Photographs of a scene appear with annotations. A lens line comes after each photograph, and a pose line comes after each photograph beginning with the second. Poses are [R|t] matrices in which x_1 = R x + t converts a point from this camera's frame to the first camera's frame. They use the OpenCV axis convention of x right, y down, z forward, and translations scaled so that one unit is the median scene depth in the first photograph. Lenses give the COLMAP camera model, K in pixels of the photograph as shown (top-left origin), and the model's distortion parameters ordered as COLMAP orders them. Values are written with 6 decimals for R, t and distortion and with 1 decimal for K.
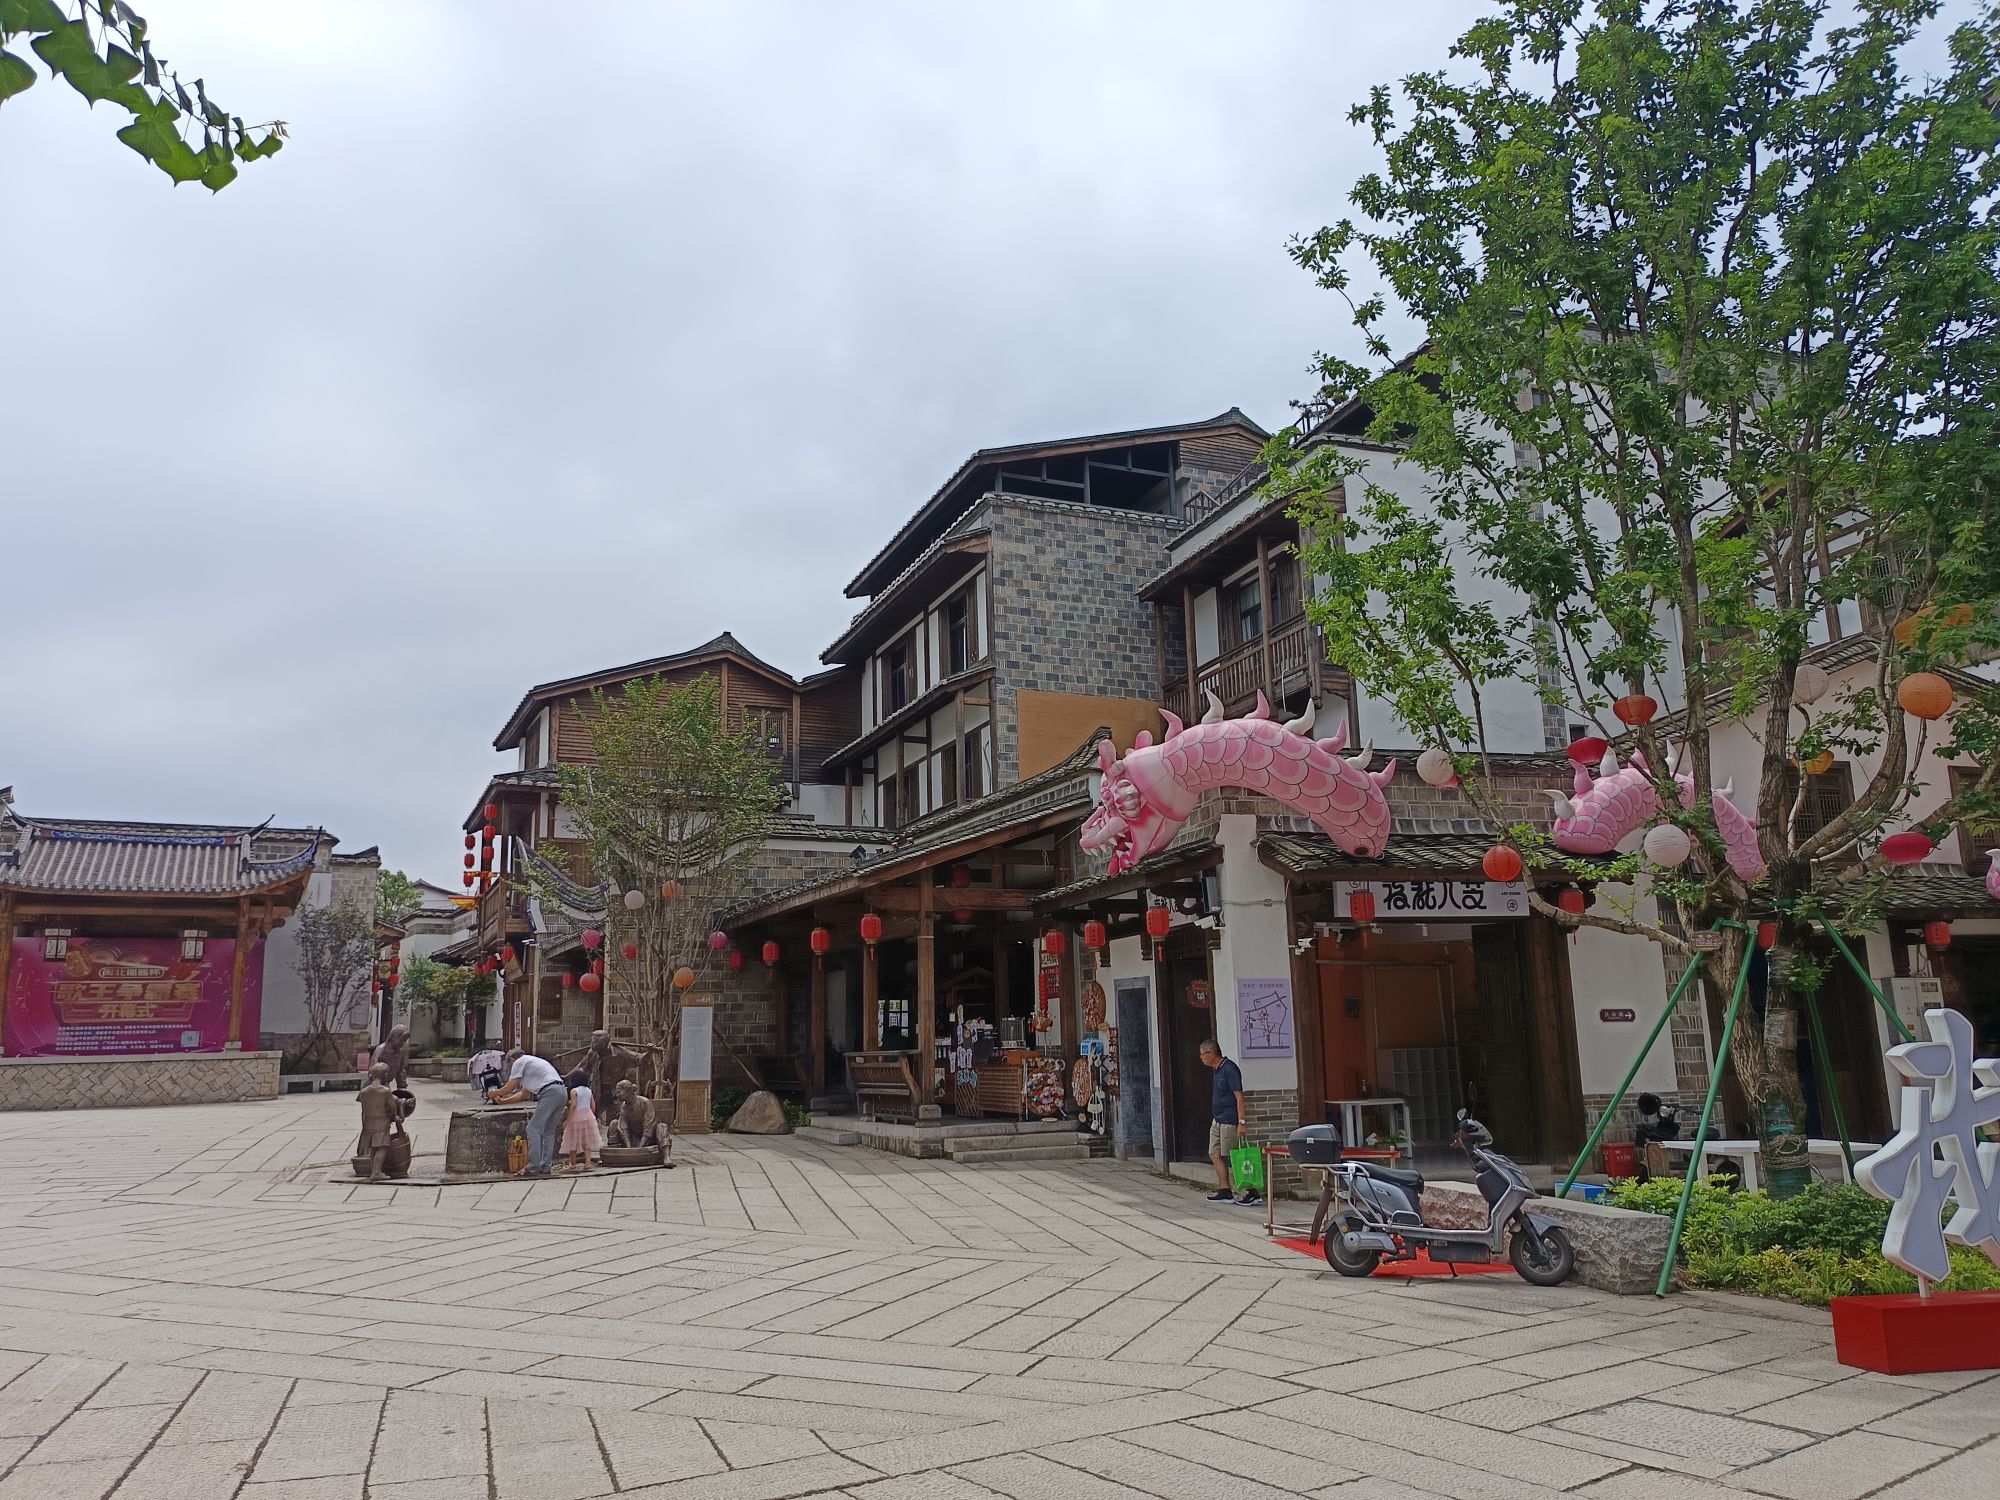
lens RADIAL K [[1419.4, 0, 1000.0], [0, 1419.4, 750.0], [0, 0, 1]] dist [0.026591, 0.000800]
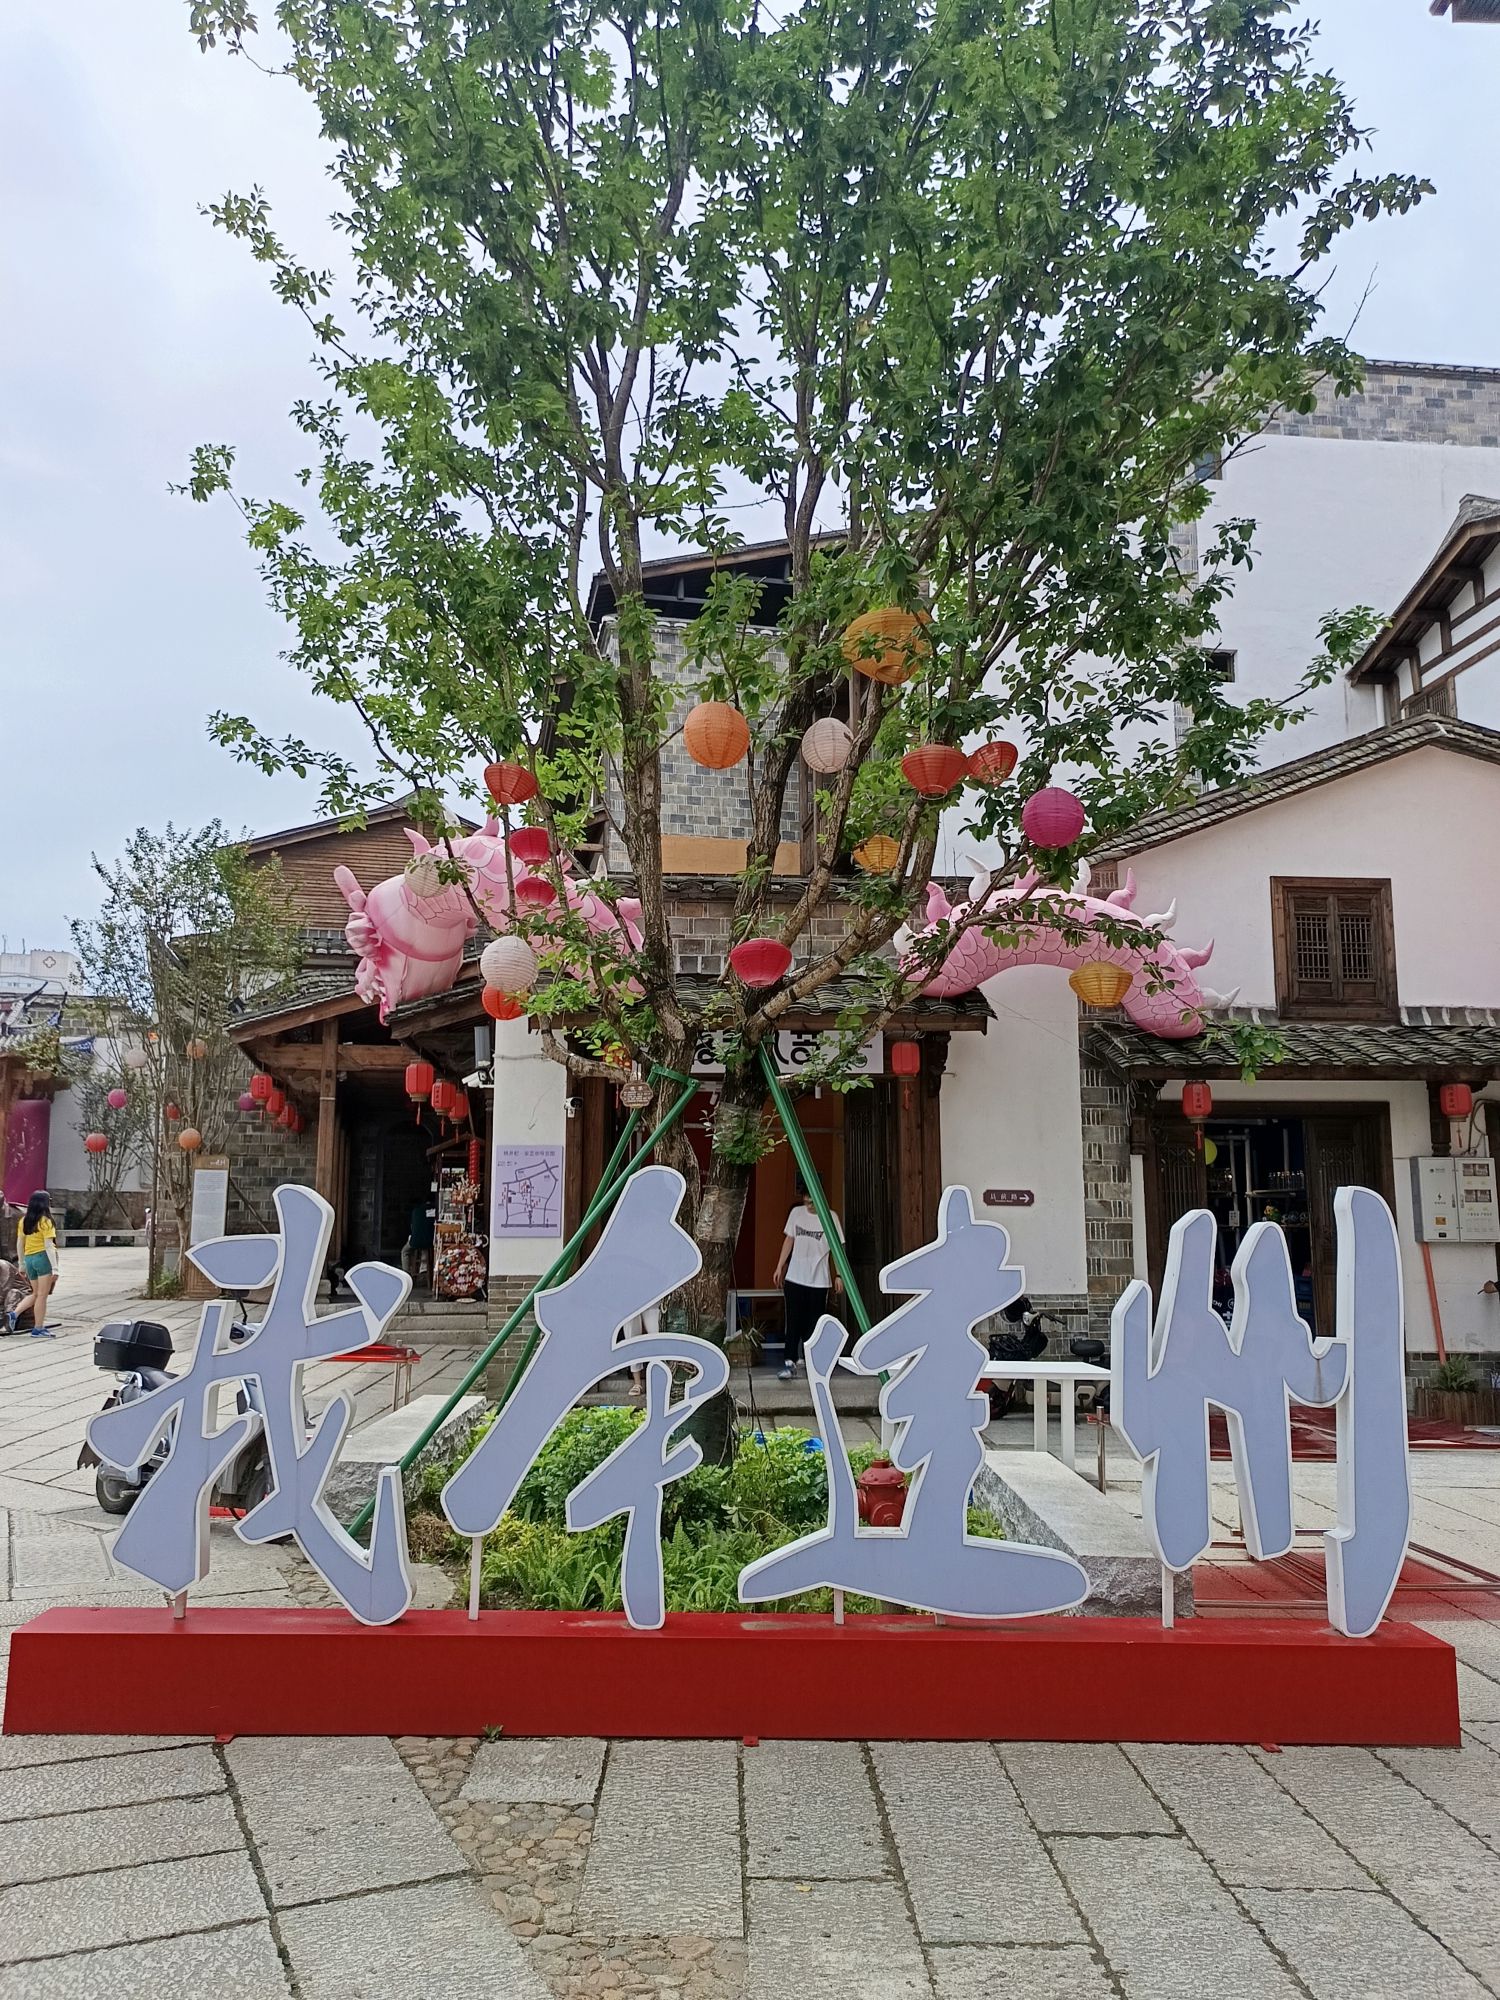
lens RADIAL K [[1419.4, 0, 756.4], [0, 1419.4, 1028.8], [0, 0, 1]] dist [0.026591, 0.000800]
pose [[0.979257, -0.001503, -0.202618, 0.485833], [0.016177, 0.997361, 0.070782, 0.034264], [0.201977, -0.072592, 0.976696, 0.208994]]
